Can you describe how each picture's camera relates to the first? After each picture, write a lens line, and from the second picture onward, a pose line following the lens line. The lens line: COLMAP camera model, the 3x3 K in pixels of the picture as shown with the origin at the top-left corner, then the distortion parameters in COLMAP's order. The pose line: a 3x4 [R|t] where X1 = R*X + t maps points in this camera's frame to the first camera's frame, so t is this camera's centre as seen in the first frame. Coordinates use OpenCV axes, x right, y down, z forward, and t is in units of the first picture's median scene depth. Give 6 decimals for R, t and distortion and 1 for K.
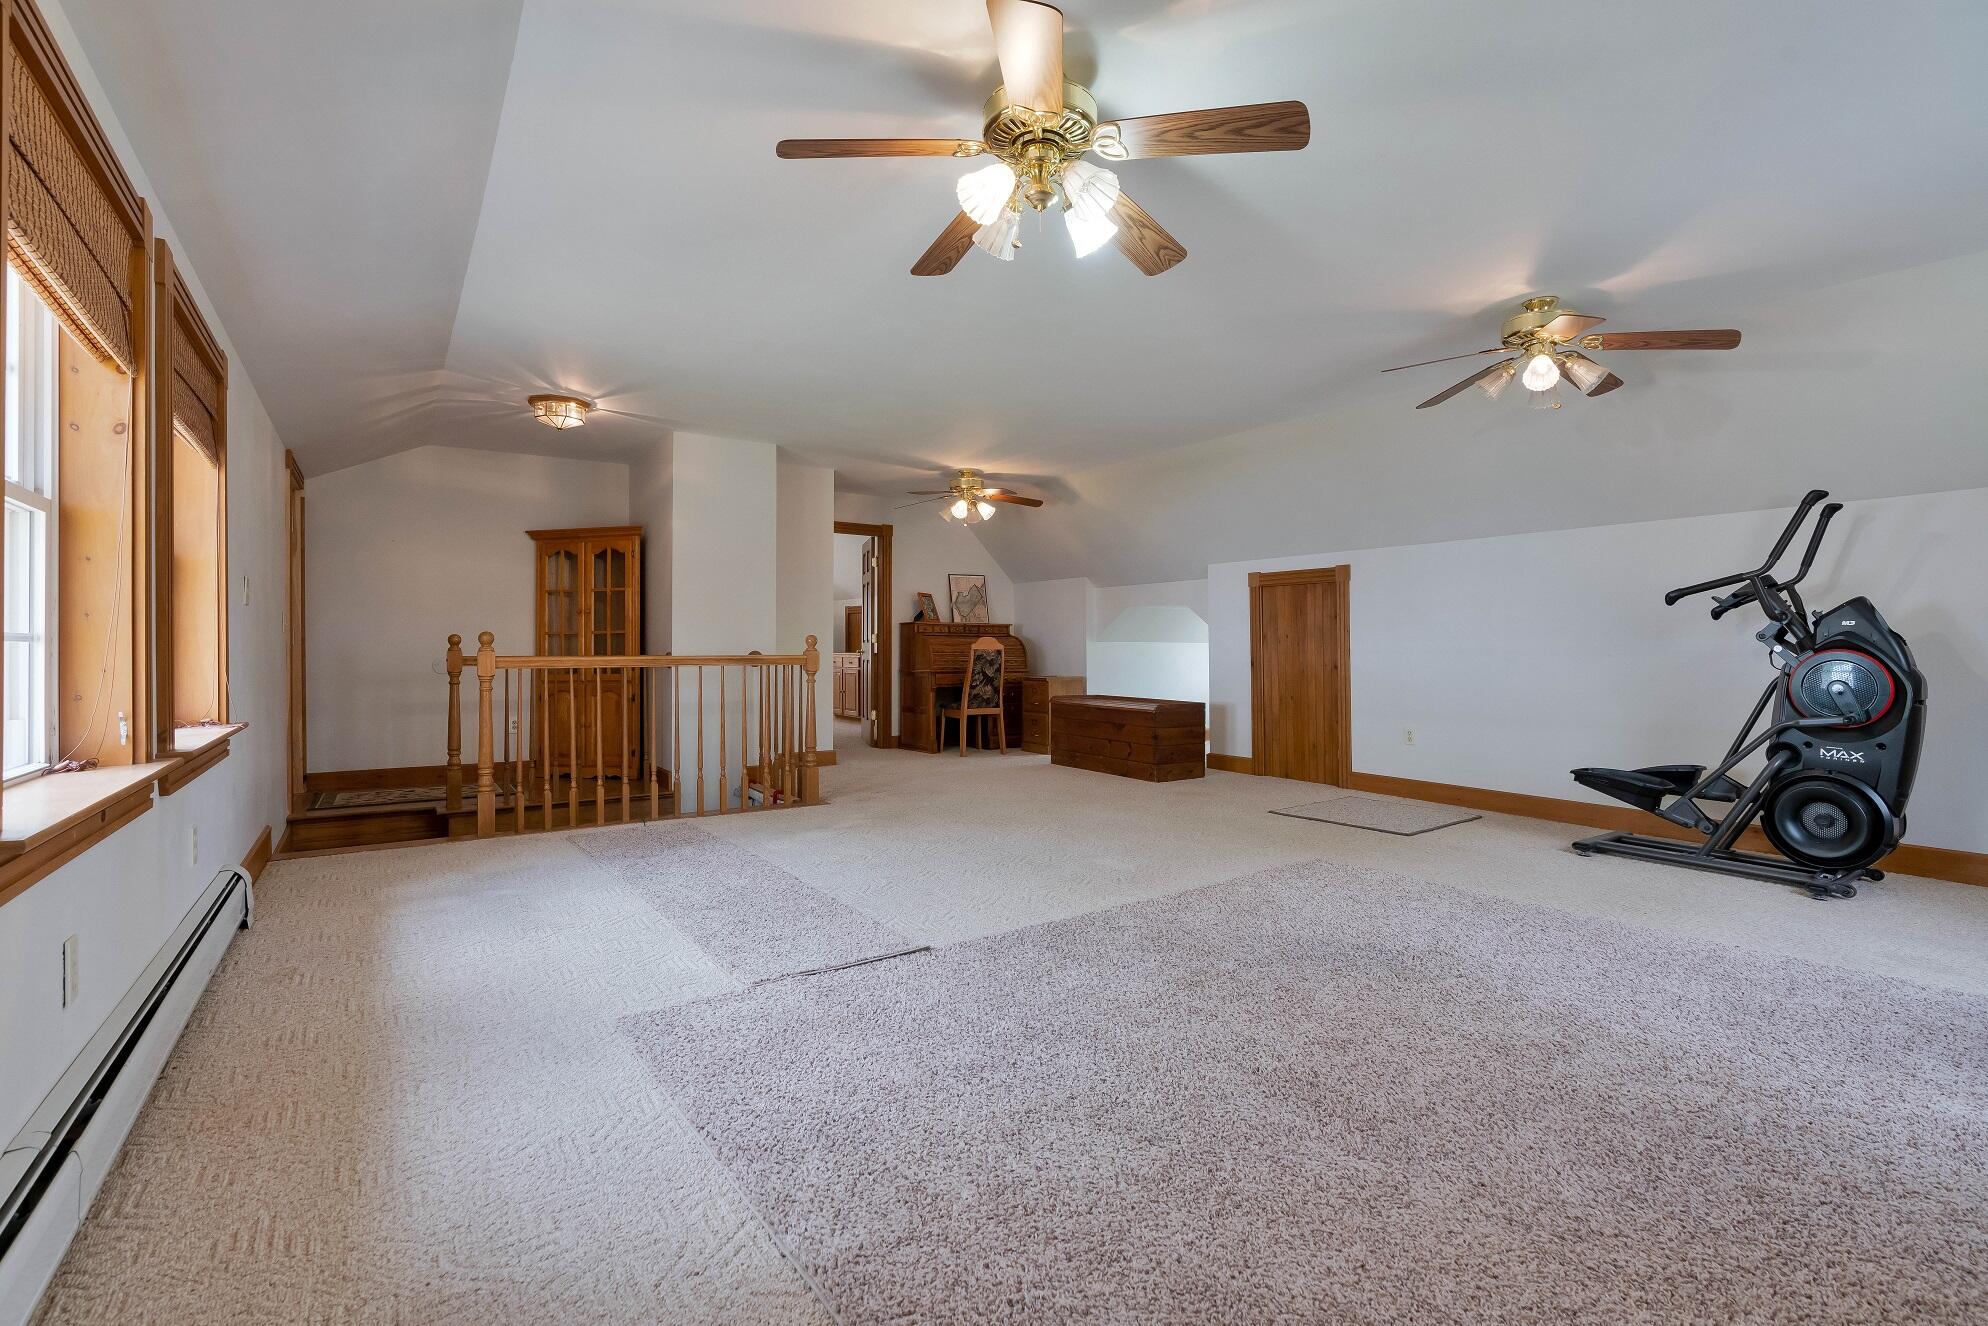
lens RADIAL K [[898.8, 0, 984.9], [0, 898.8, 652.2], [0, 0, 1]] dist [-0.004201, 0.000686]
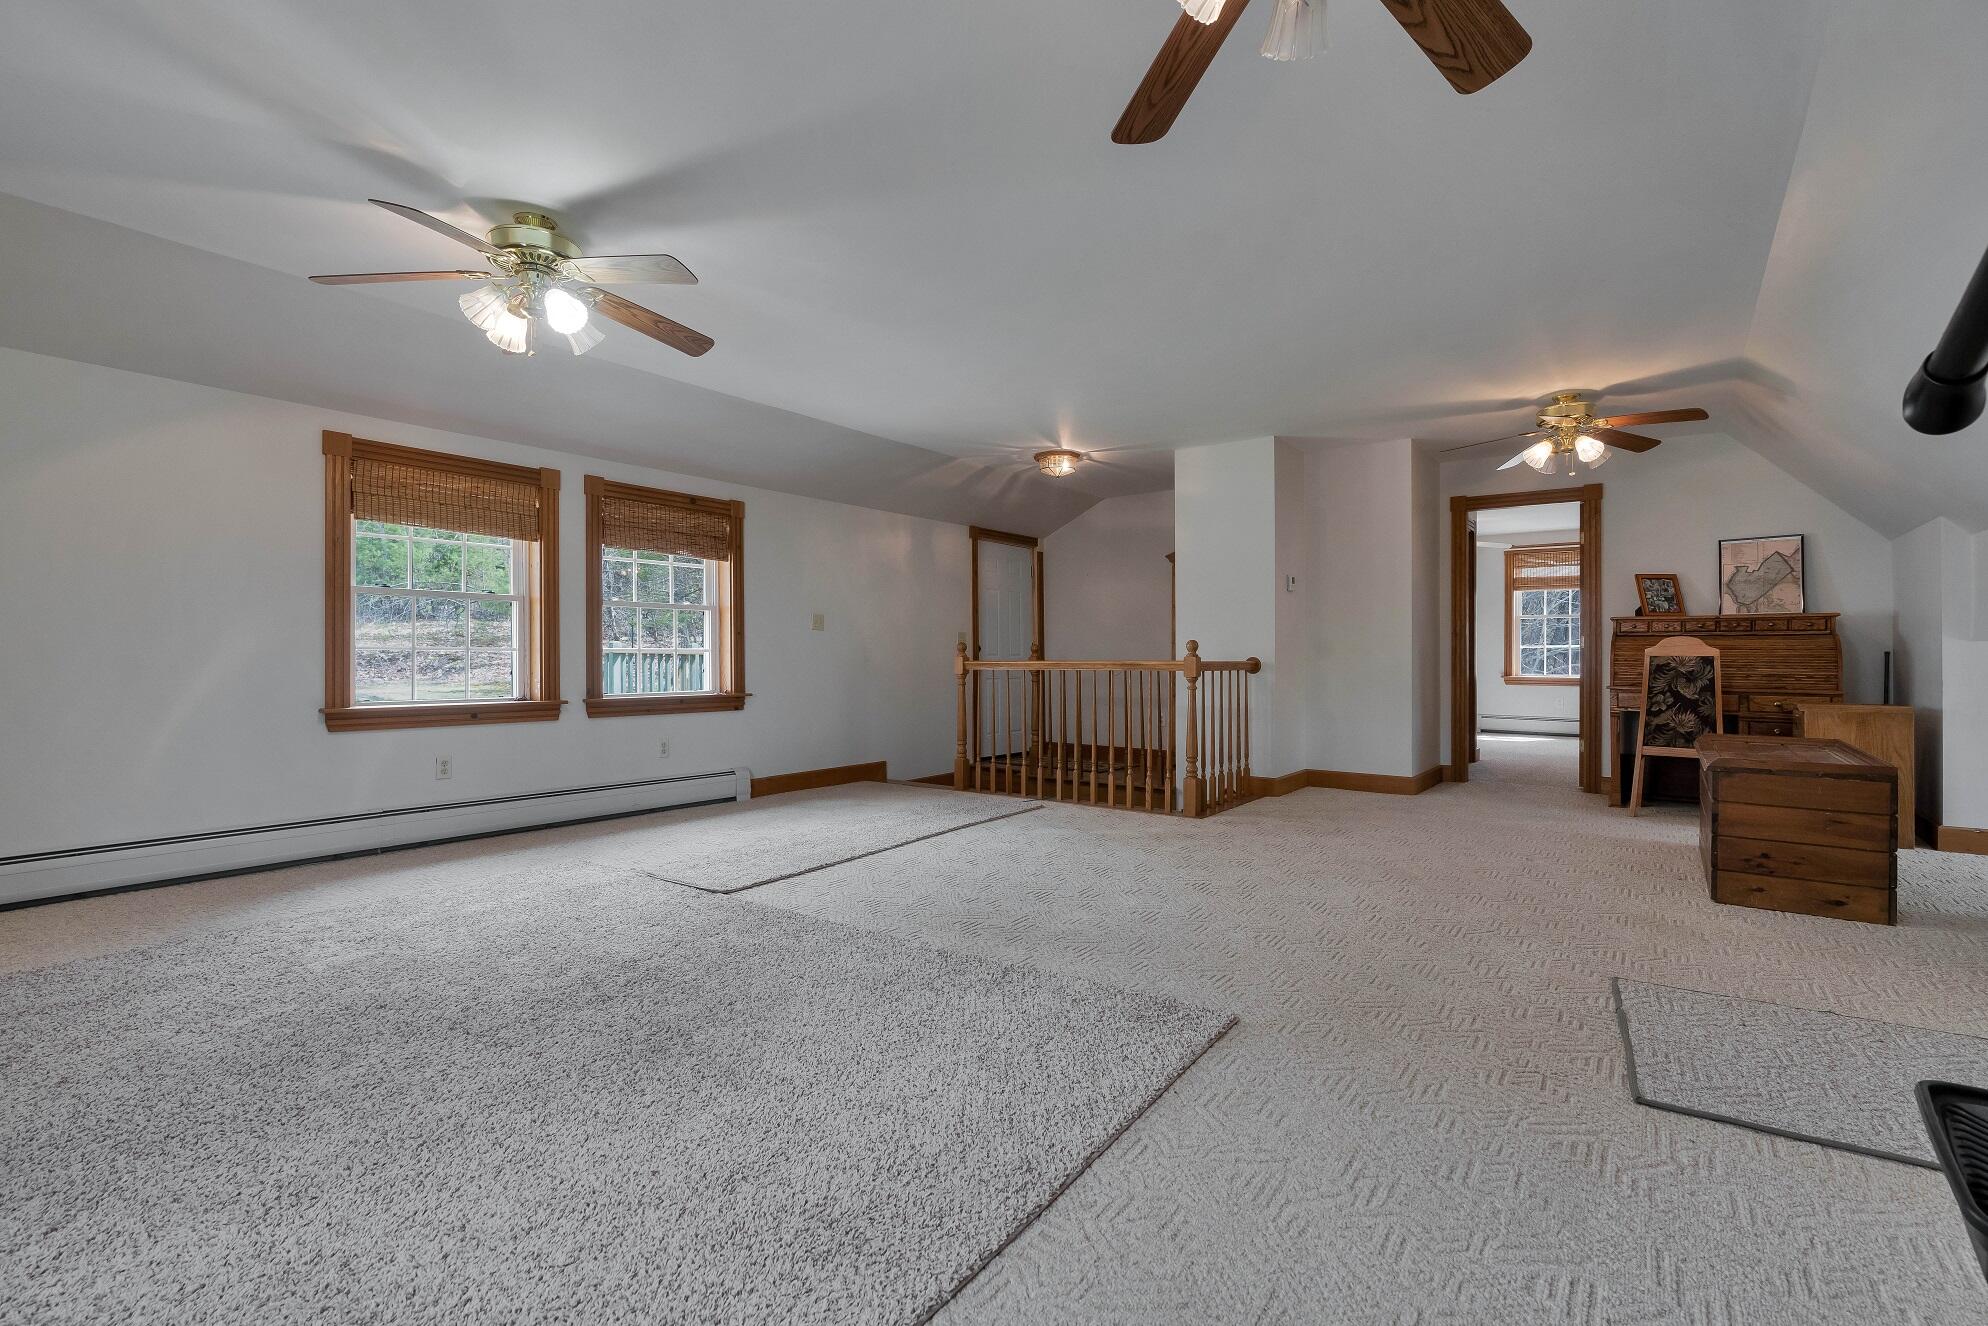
lens RADIAL K [[898.8, 0, 989.0], [0, 898.8, 659.9], [0, 0, 1]] dist [-0.004201, 0.000686]
pose [[0.346652, 0.004439, -0.937983, 0.431773], [-0.005265, 0.999982, 0.002786, 0.000379], [0.937979, 0.003973, 0.346670, 0.320131]]
